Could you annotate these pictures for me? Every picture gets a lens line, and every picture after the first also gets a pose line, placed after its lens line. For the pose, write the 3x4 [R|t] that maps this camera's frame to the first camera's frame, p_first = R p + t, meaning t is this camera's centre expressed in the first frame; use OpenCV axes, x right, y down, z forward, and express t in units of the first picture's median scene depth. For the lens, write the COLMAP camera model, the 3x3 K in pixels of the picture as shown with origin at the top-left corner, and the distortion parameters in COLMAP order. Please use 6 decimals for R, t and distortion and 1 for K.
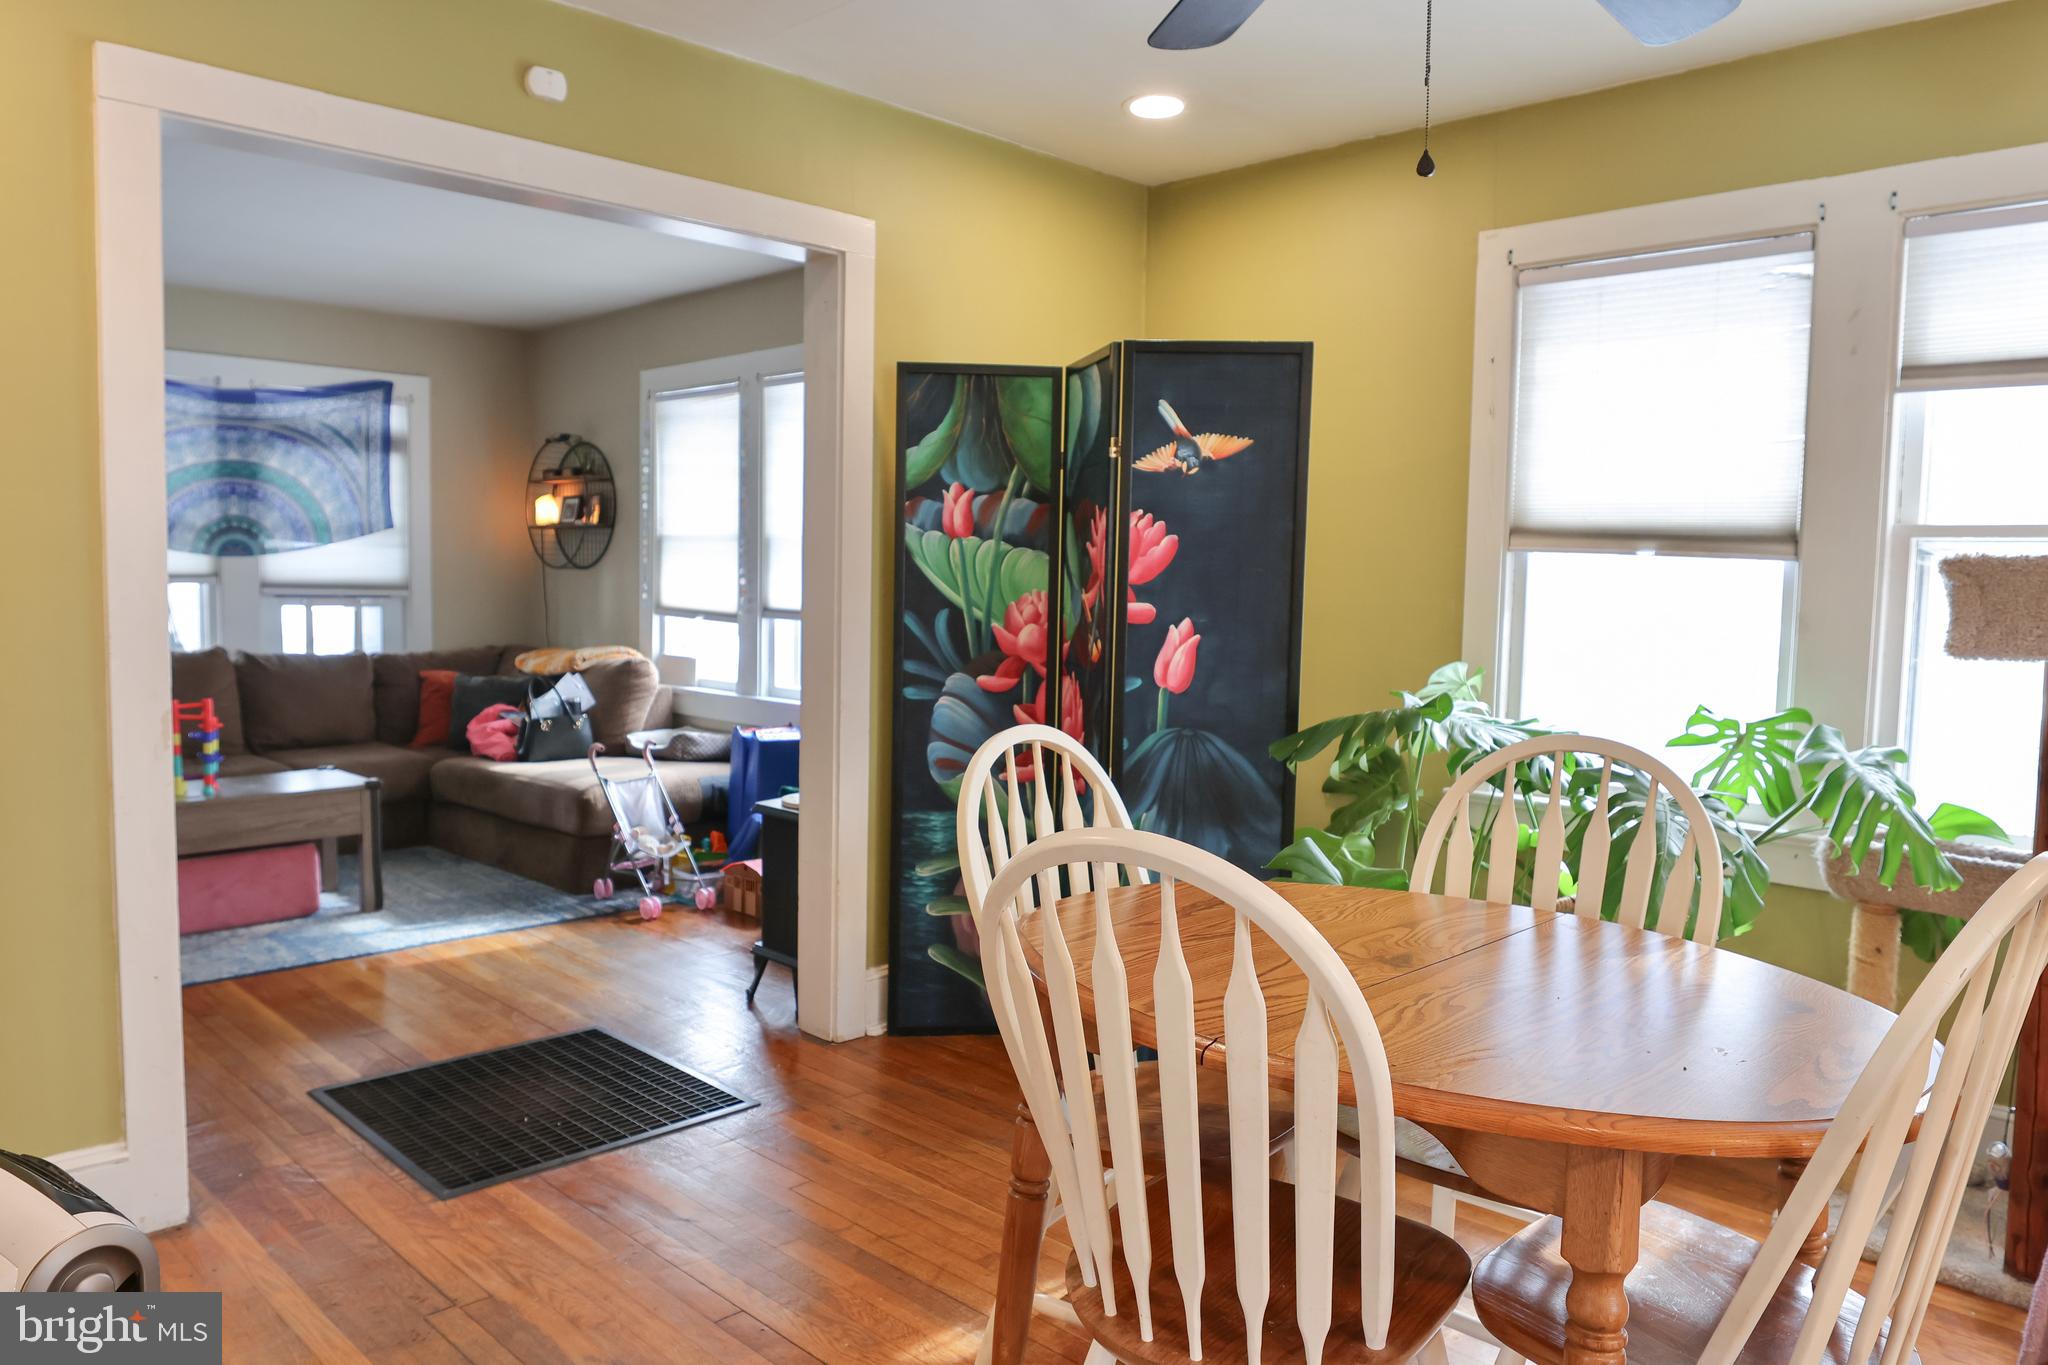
lens RADIAL K [[1417.0, 0, 1024.0], [0, 1417.0, 682.5], [0, 0, 1]] dist [-0.058098, 0.030101]
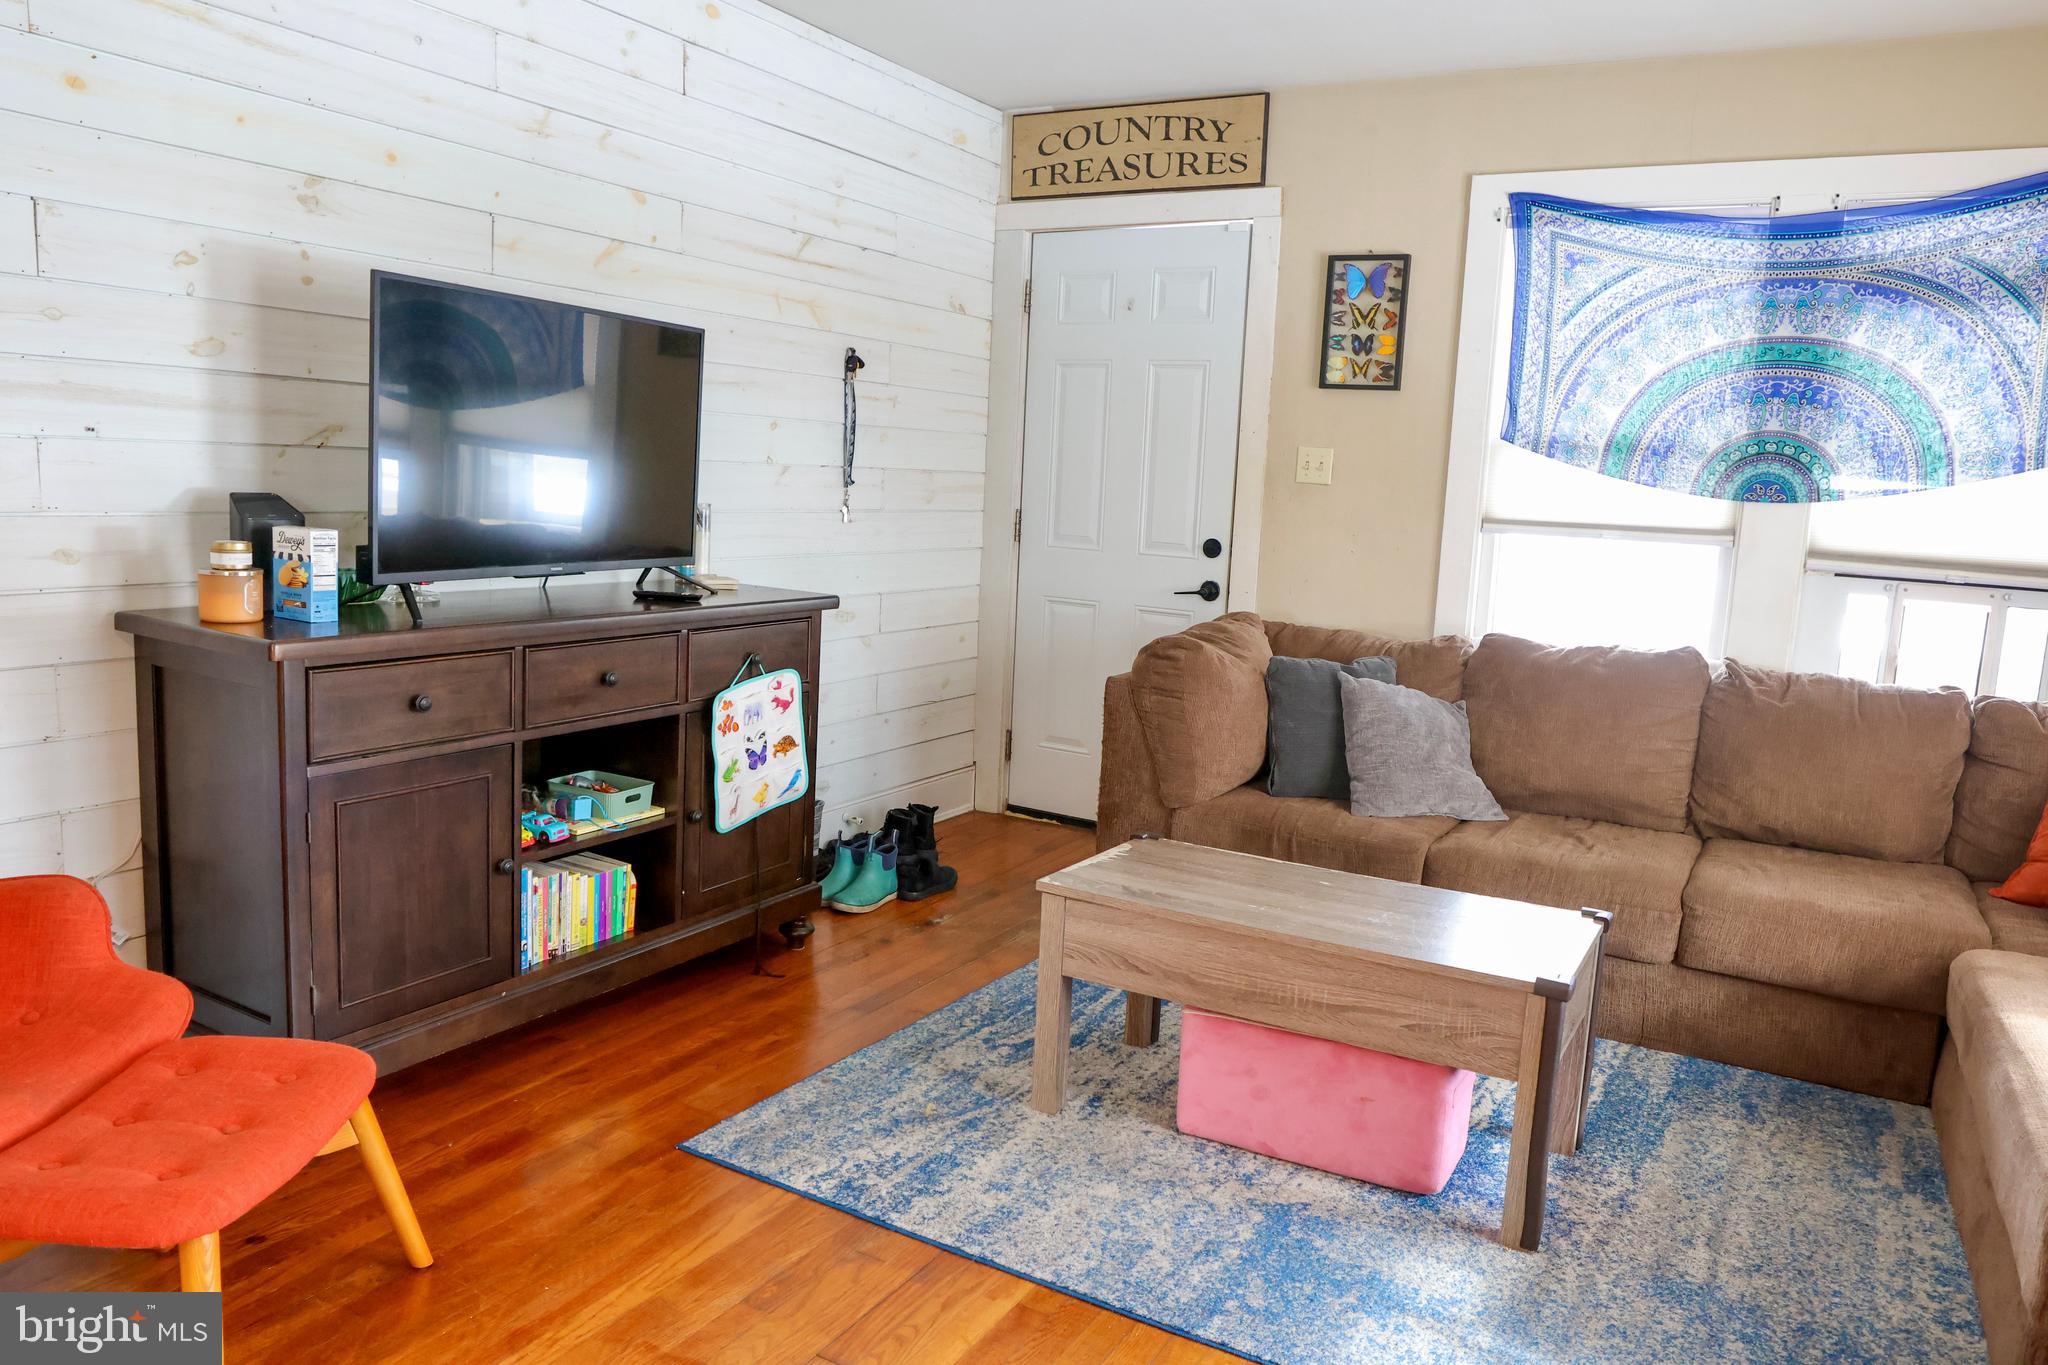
lens RADIAL K [[1417.0, 0, 1024.0], [0, 1417.0, 682.5], [0, 0, 1]] dist [-0.058098, 0.030101]
pose [[0.253621, 0.136764, -0.957587, -0.066485], [-0.117326, 0.986995, 0.109890, -0.043473], [0.960162, 0.084479, 0.266369, 0.551643]]
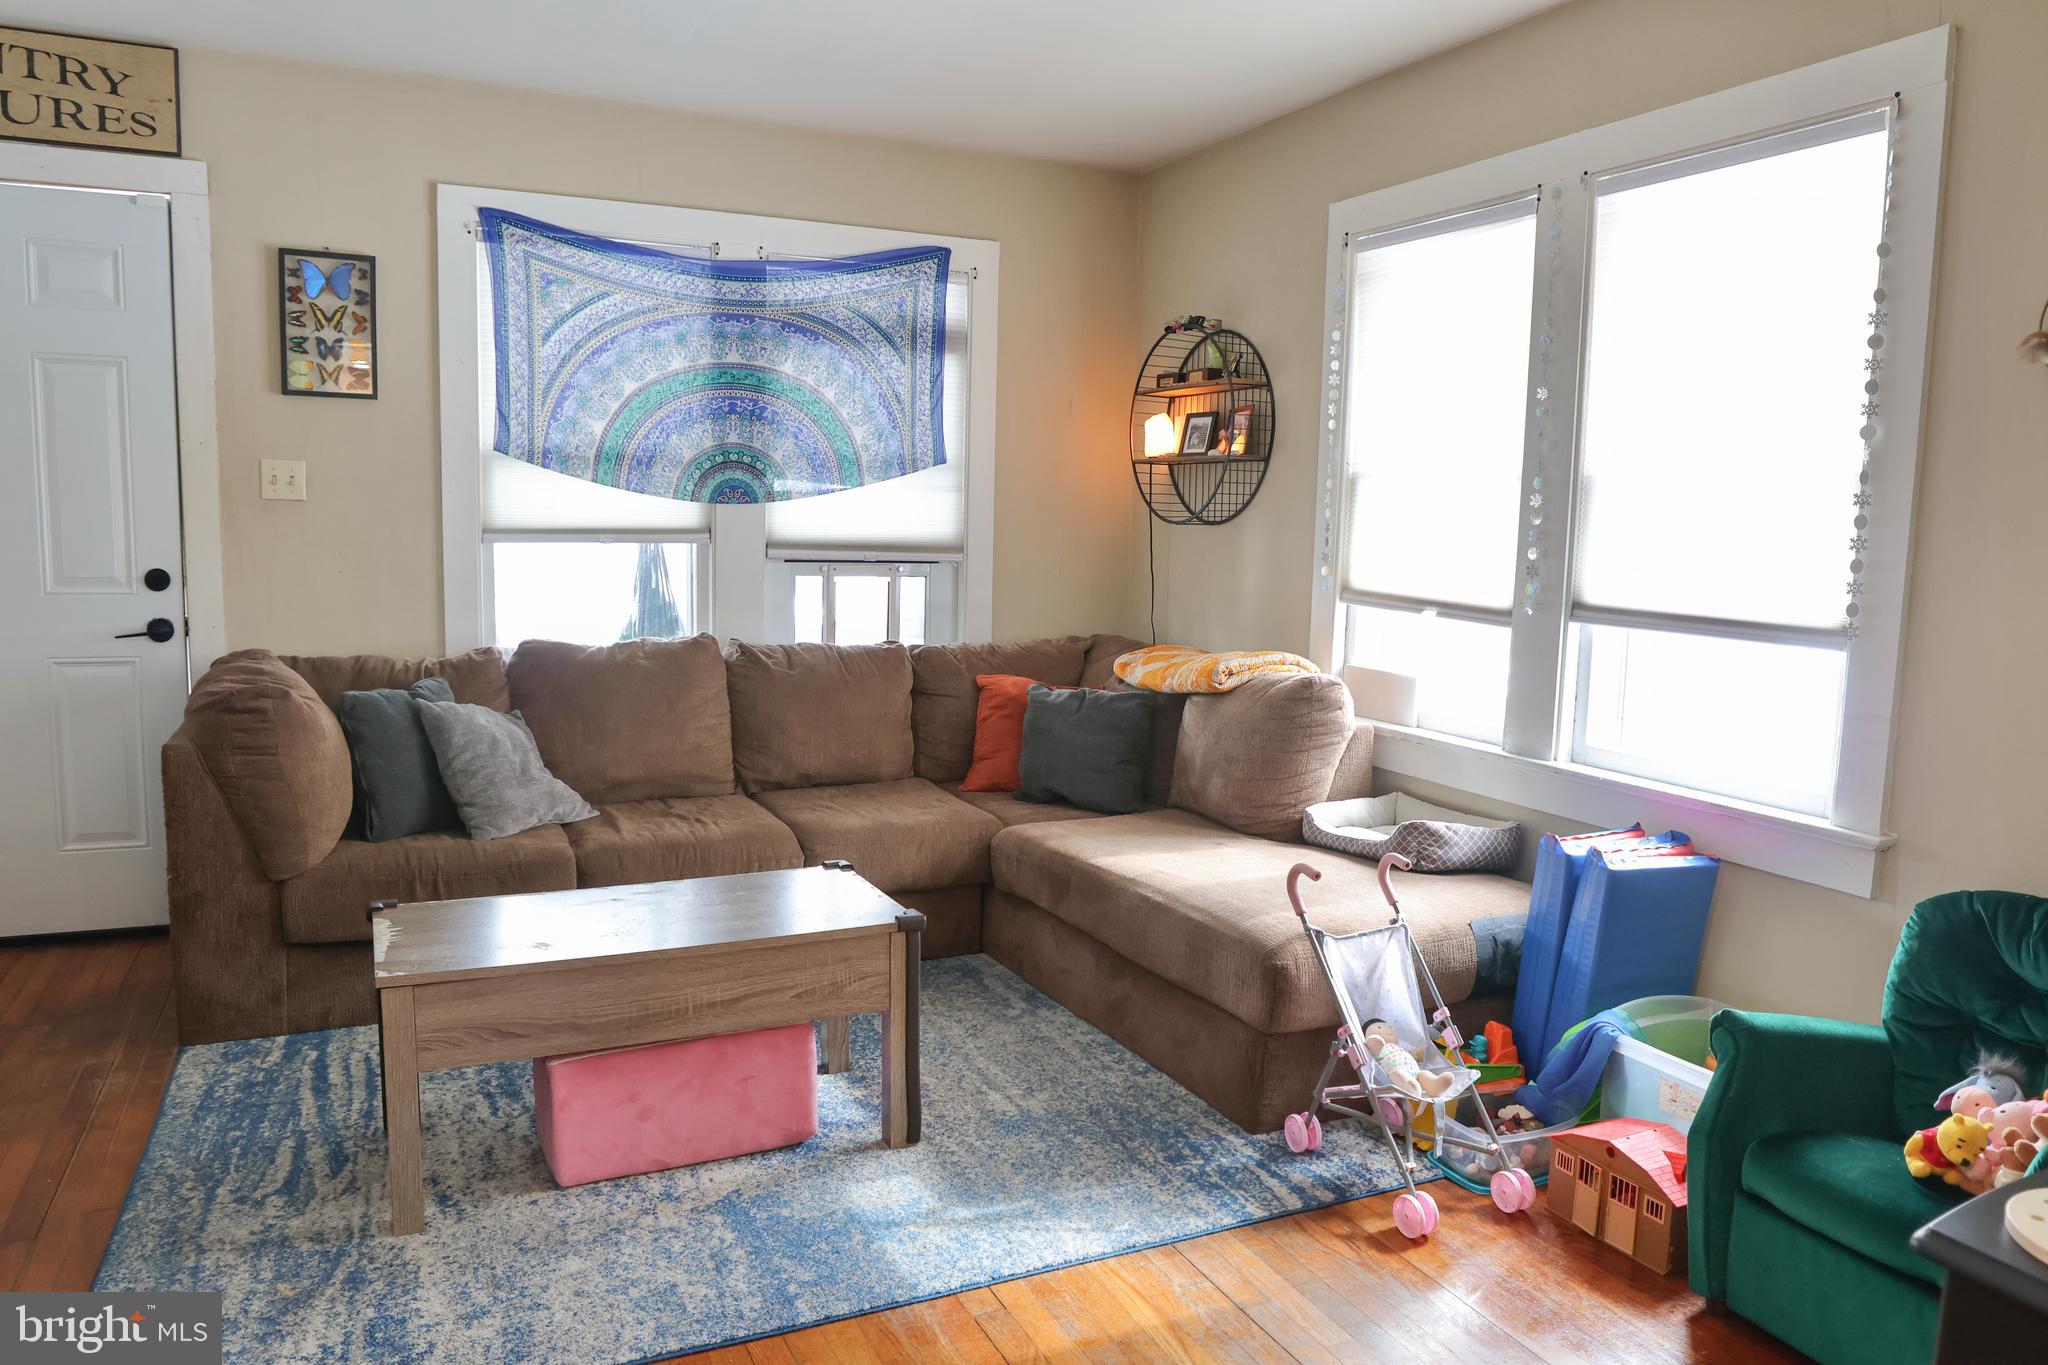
lens RADIAL K [[1417.0, 0, 1024.0], [0, 1417.0, 682.5], [0, 0, 1]] dist [-0.058098, 0.030101]
pose [[0.938269, 0.045055, -0.342960, -0.185718], [-0.032534, 0.998580, 0.042177, -0.036031], [0.344374, -0.028416, 0.938403, 0.390111]]
